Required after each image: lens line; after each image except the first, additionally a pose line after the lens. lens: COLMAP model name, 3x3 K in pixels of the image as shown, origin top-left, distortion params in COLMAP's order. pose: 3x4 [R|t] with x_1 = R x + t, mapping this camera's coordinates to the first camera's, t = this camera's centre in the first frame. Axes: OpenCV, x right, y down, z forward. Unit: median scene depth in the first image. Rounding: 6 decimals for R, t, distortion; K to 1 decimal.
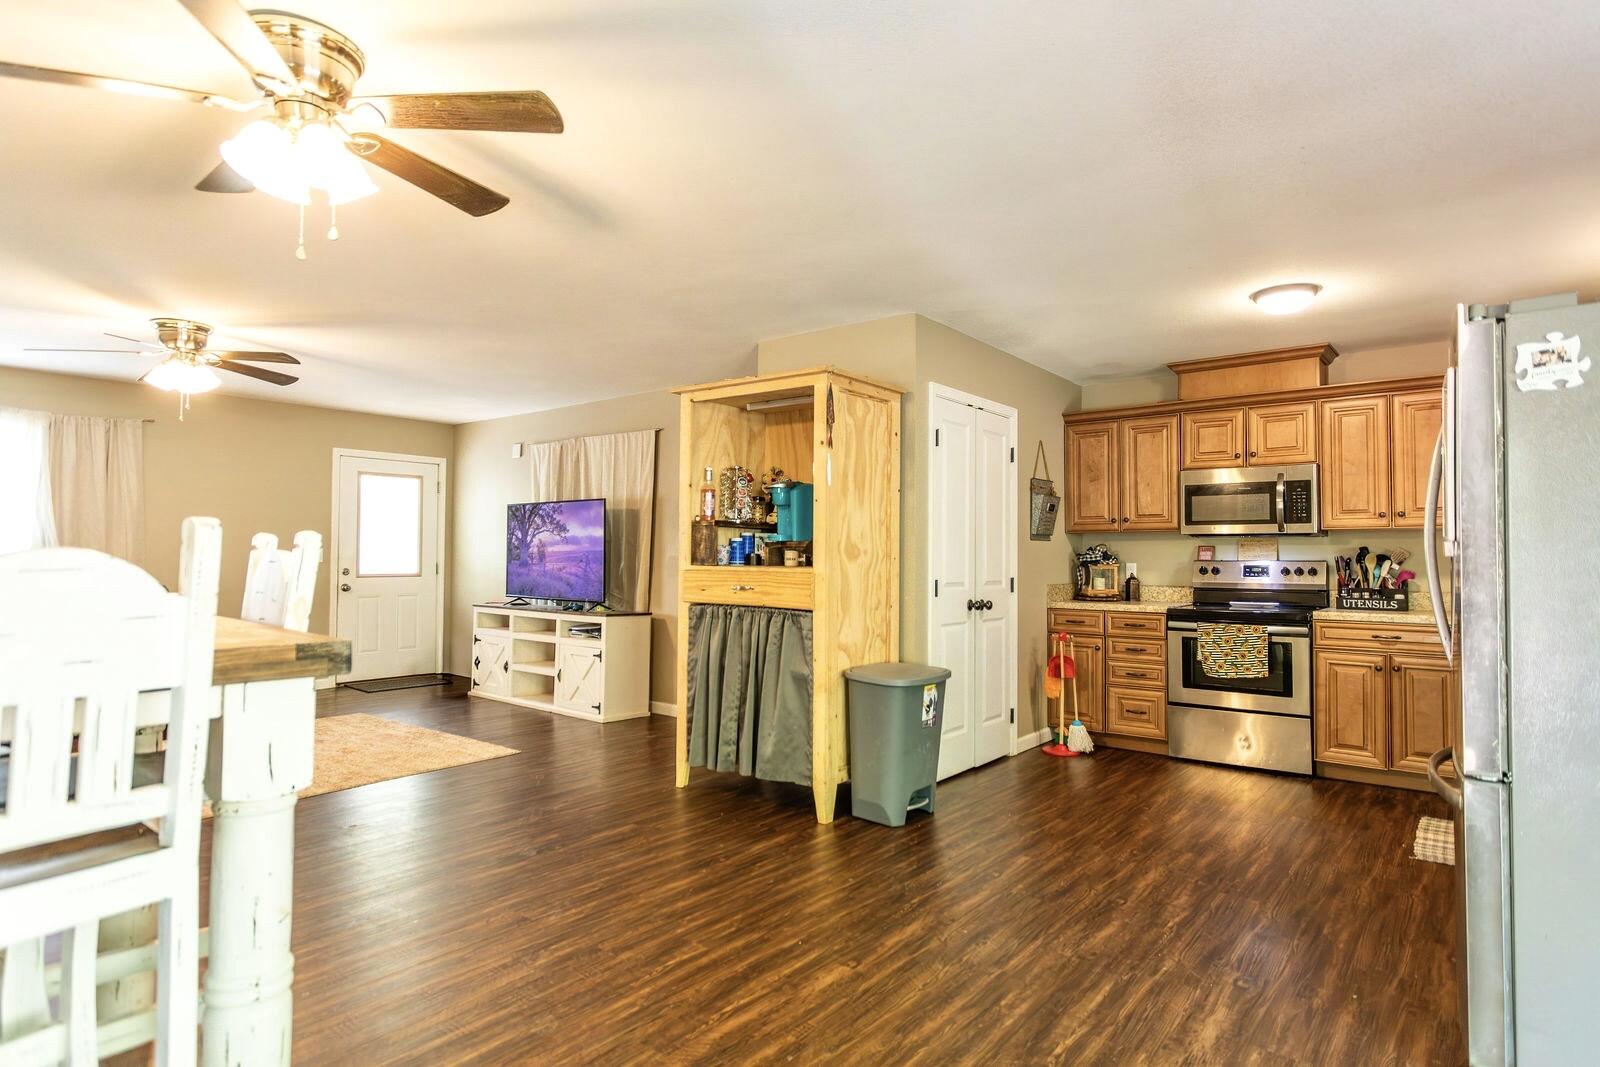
lens RADIAL K [[890.9, 0, 798.5], [0, 890.9, 531.4], [0, 0, 1]] dist [-0.000423, -0.000112]
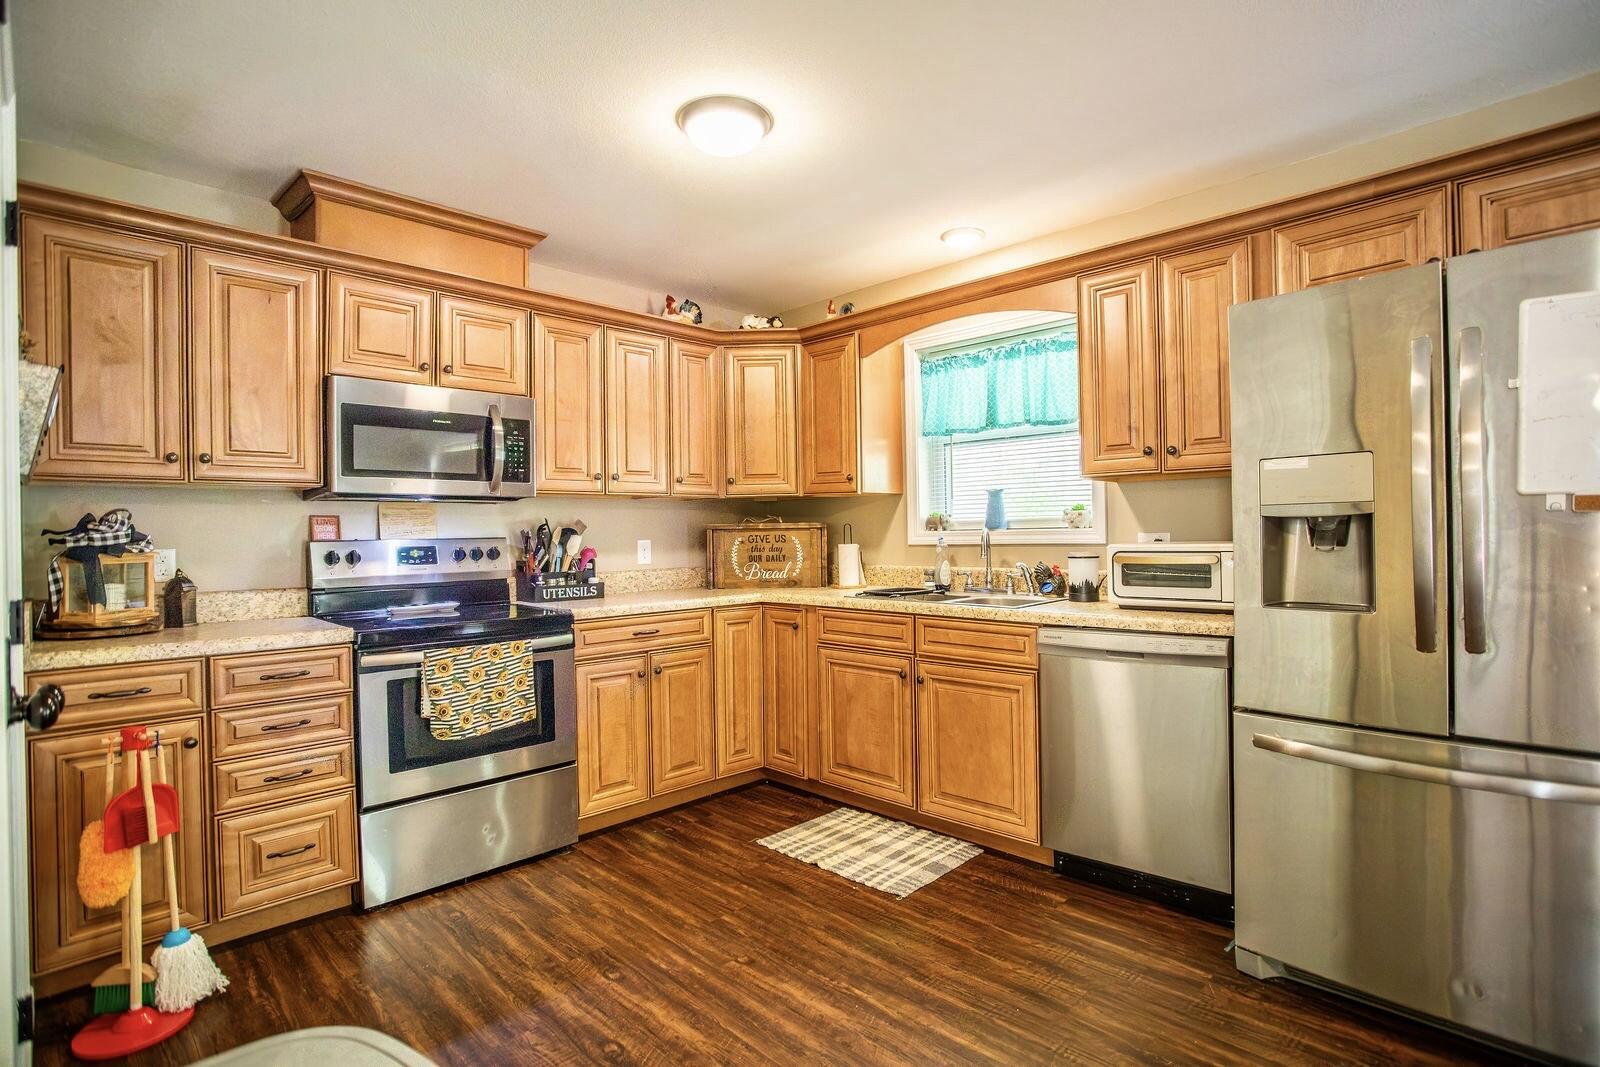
lens RADIAL K [[818.7, 0, 800.1], [0, 818.7, 530.4], [0, 0, 1]] dist [0.000180, 0.001458]
pose [[0.107070, -0.002889, 0.994247, -0.036868], [-0.013037, 0.999906, 0.004310, 0.021125], [-0.994166, -0.013423, 0.107023, 0.685845]]
